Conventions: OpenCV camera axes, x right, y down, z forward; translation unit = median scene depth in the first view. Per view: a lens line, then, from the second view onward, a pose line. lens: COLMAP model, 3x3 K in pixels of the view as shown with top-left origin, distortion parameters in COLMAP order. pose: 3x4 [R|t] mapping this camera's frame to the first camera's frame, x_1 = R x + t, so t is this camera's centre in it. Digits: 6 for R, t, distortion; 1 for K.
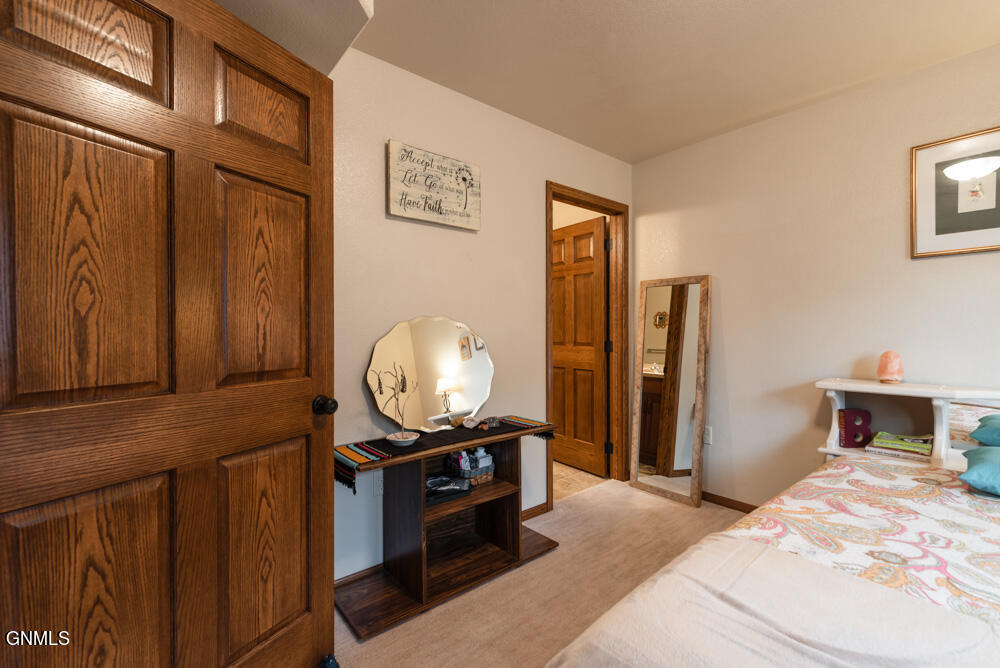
lens RADIAL K [[433.1, 0, 498.2], [0, 433.1, 329.3], [0, 0, 1]] dist [0.000882, -0.000130]
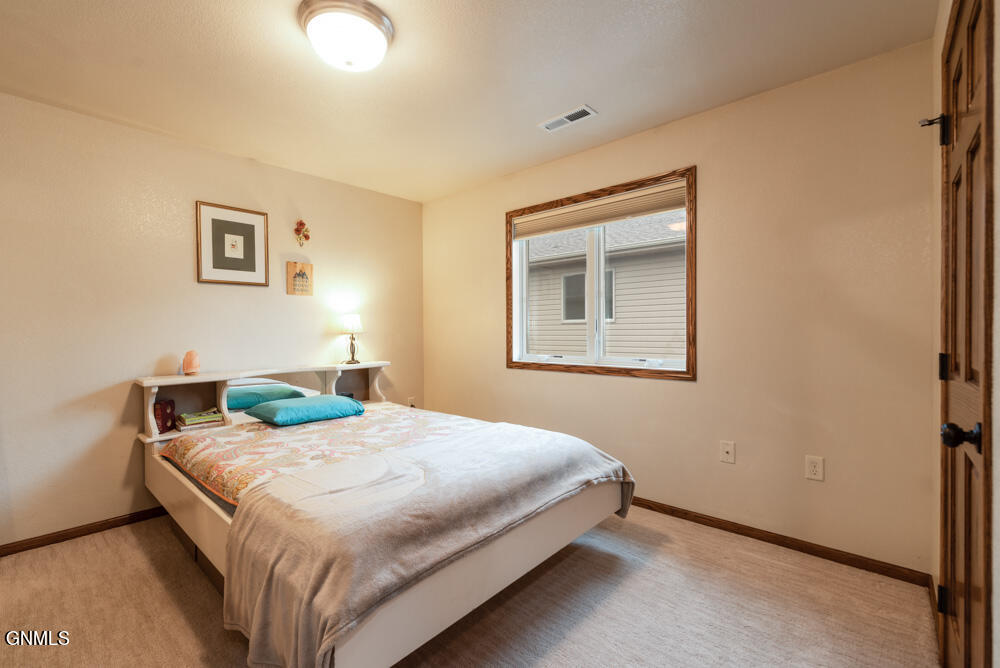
lens RADIAL K [[433.1, 0, 498.5], [0, 433.1, 333.0], [0, 0, 1]] dist [0.000882, -0.000130]
pose [[-0.123175, -0.004504, 0.992375, -0.561774], [0.008872, 0.999945, 0.005640, -0.003103], [-0.992345, 0.009499, -0.123128, 0.252889]]
